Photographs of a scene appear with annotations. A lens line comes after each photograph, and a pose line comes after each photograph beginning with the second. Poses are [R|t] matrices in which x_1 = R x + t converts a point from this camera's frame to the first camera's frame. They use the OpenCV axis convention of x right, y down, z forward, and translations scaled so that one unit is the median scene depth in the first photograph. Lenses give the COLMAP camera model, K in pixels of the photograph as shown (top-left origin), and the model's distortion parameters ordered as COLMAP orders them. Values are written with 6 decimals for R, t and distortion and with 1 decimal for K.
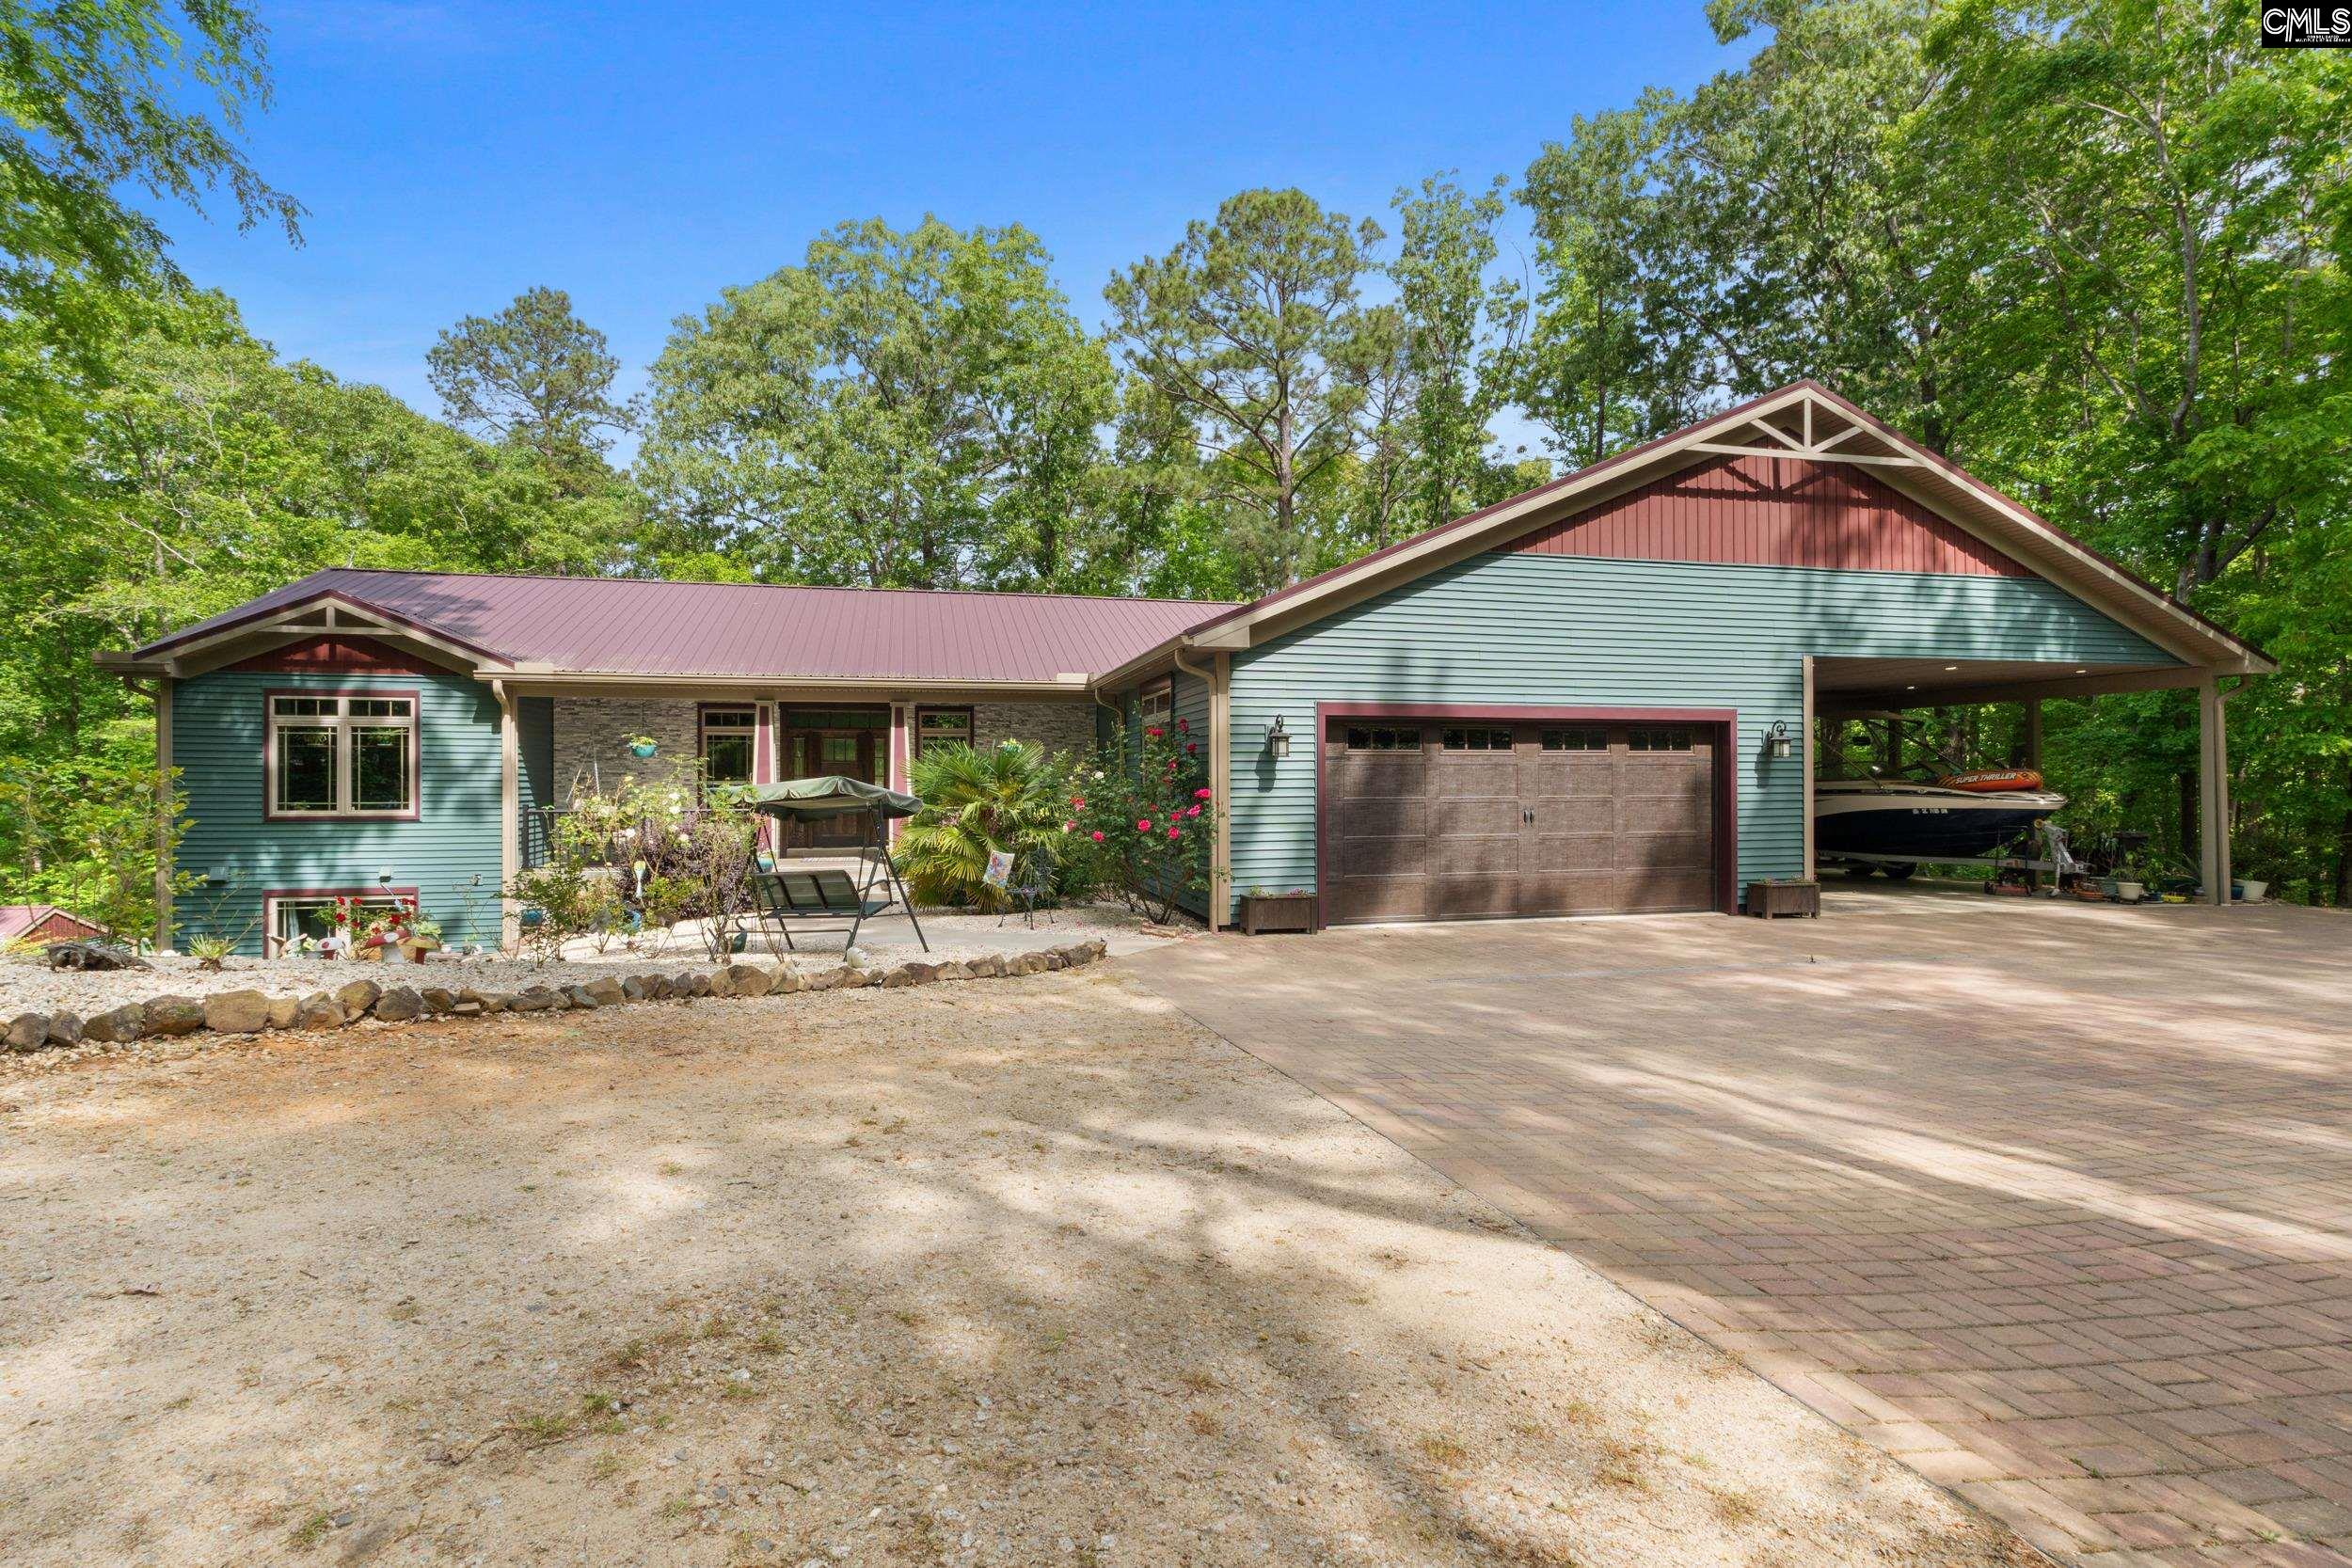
lens RADIAL K [[1078.0, 0, 1176.0], [0, 1078.0, 784.0], [0, 0, 1]] dist [0.000627, 0.000059]
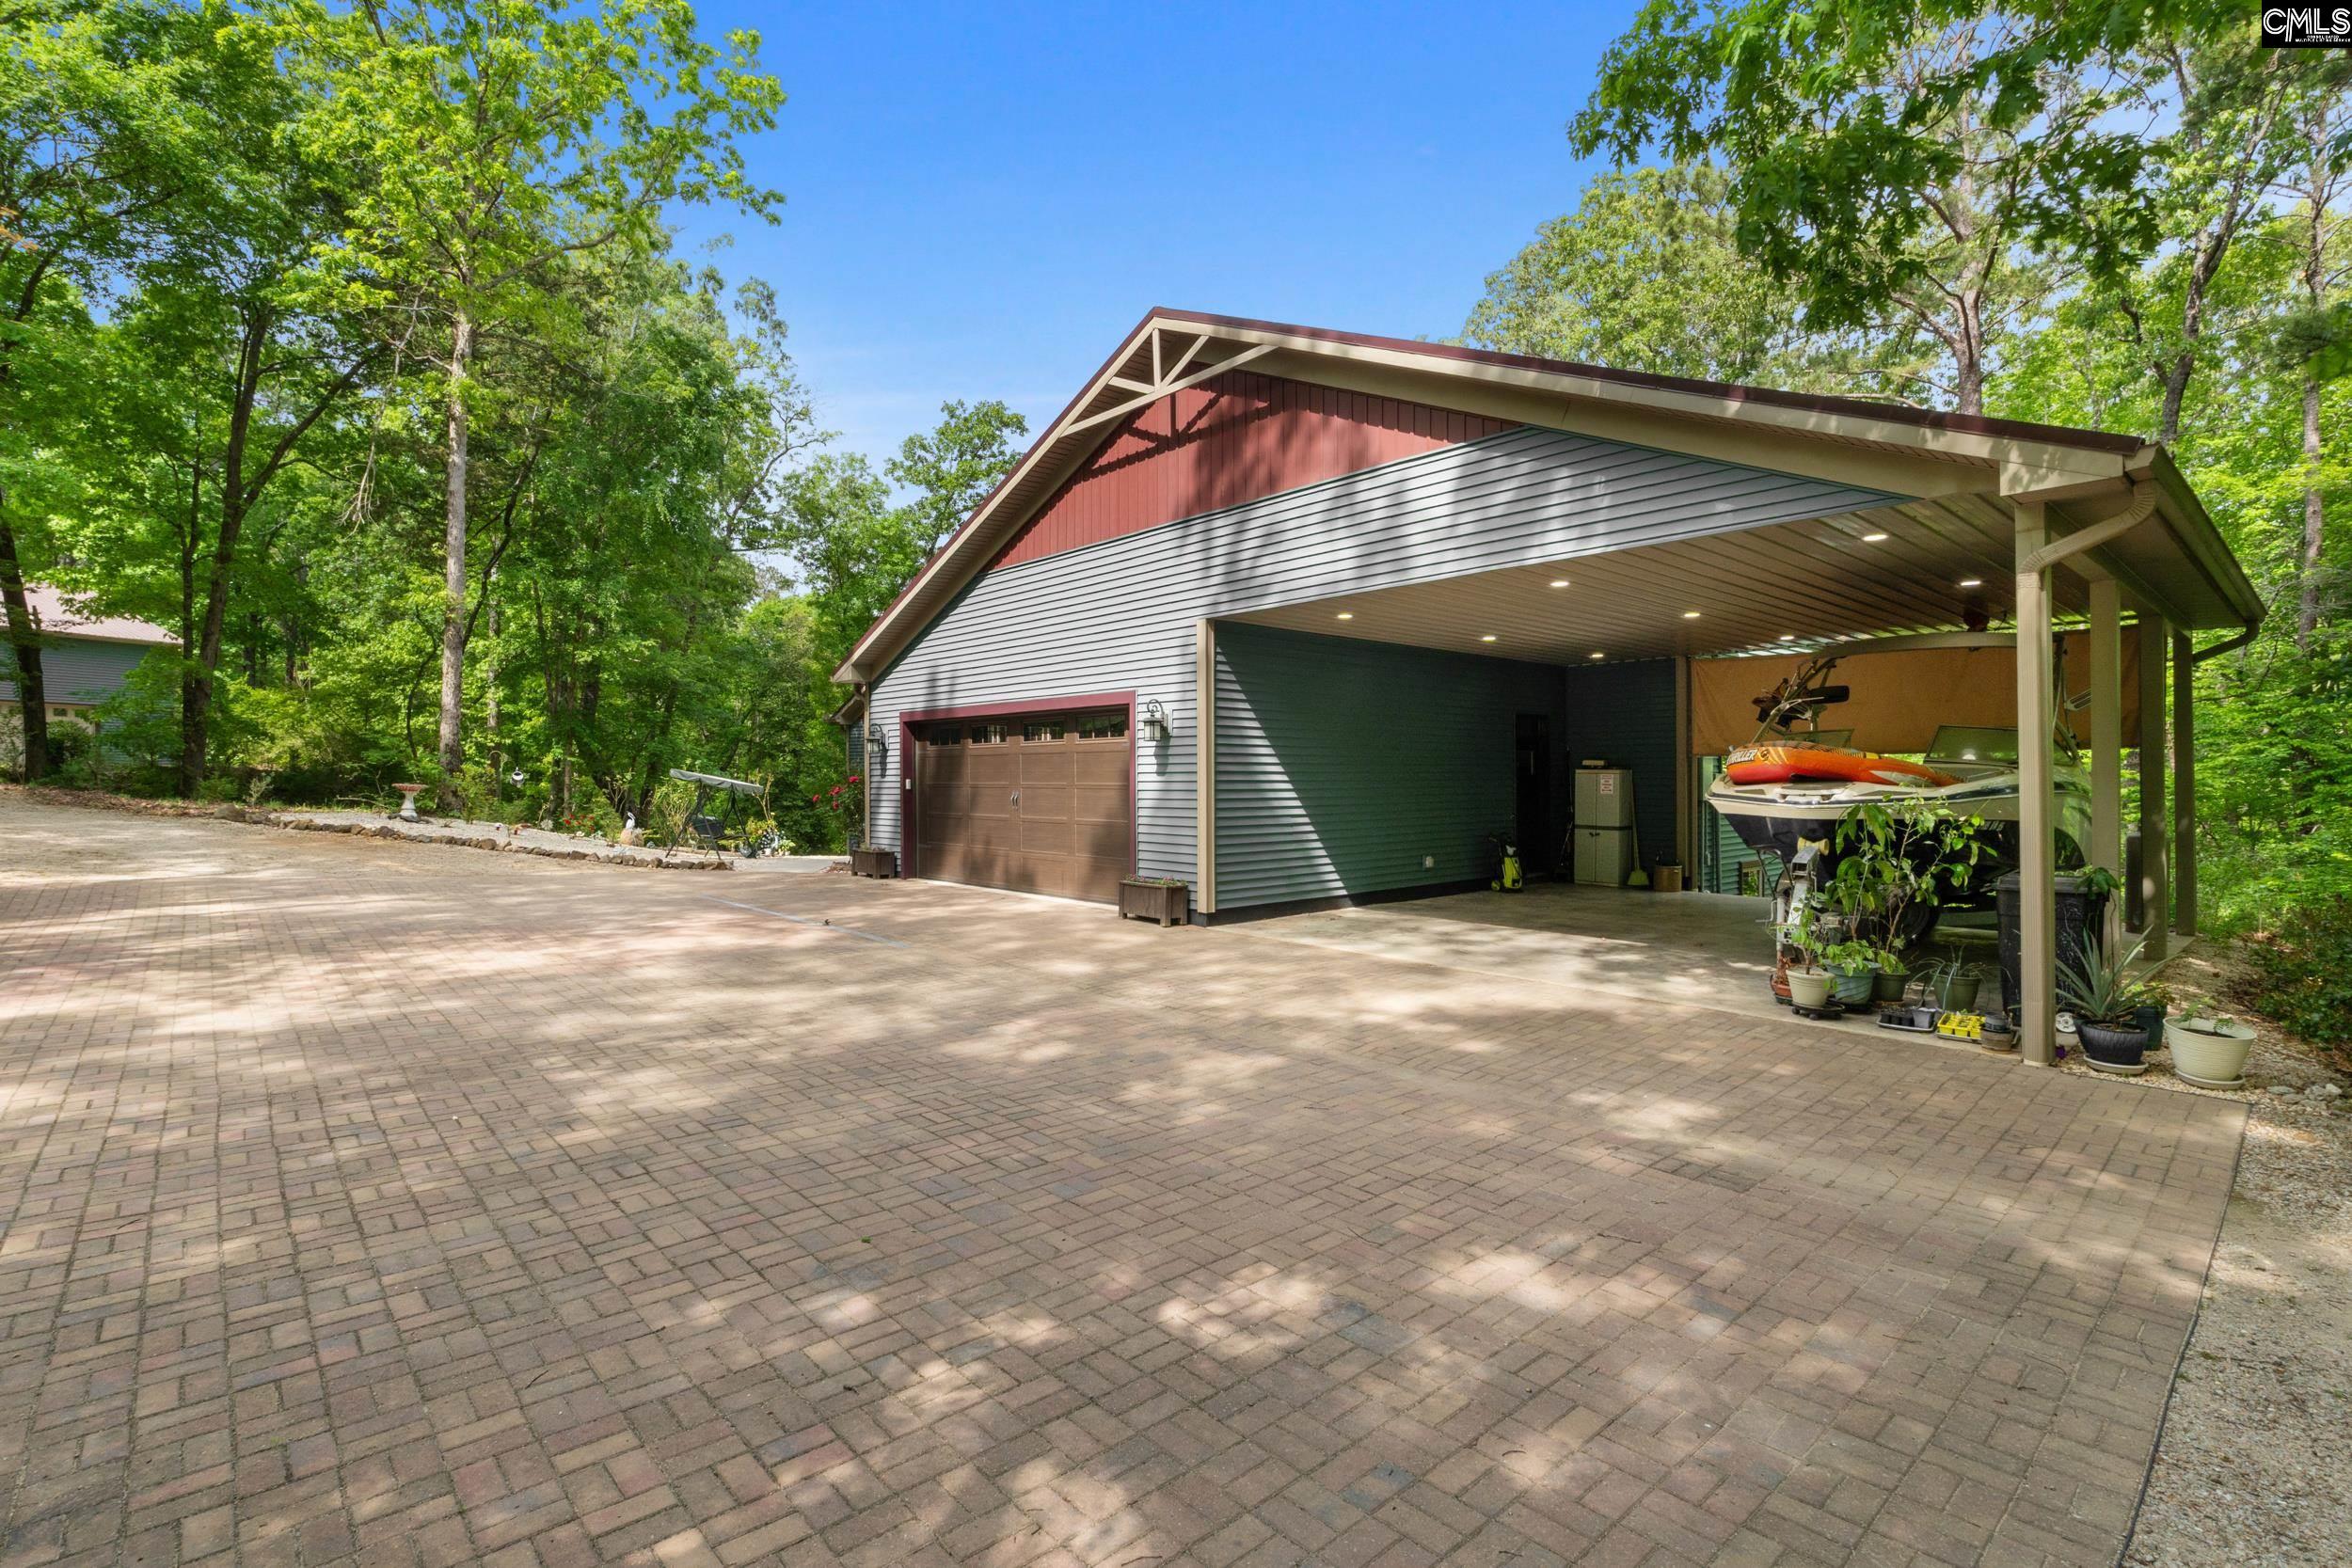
lens RADIAL K [[1076.6, 0, 1176.0], [0, 1076.6, 784.0], [0, 0, 1]] dist [-0.001026, -0.000074]
pose [[0.472696, 0.007674, -0.881192, 1.353291], [0.000574, 0.999959, 0.009016, 0.002823], [0.881225, -0.004768, 0.472673, 0.596145]]
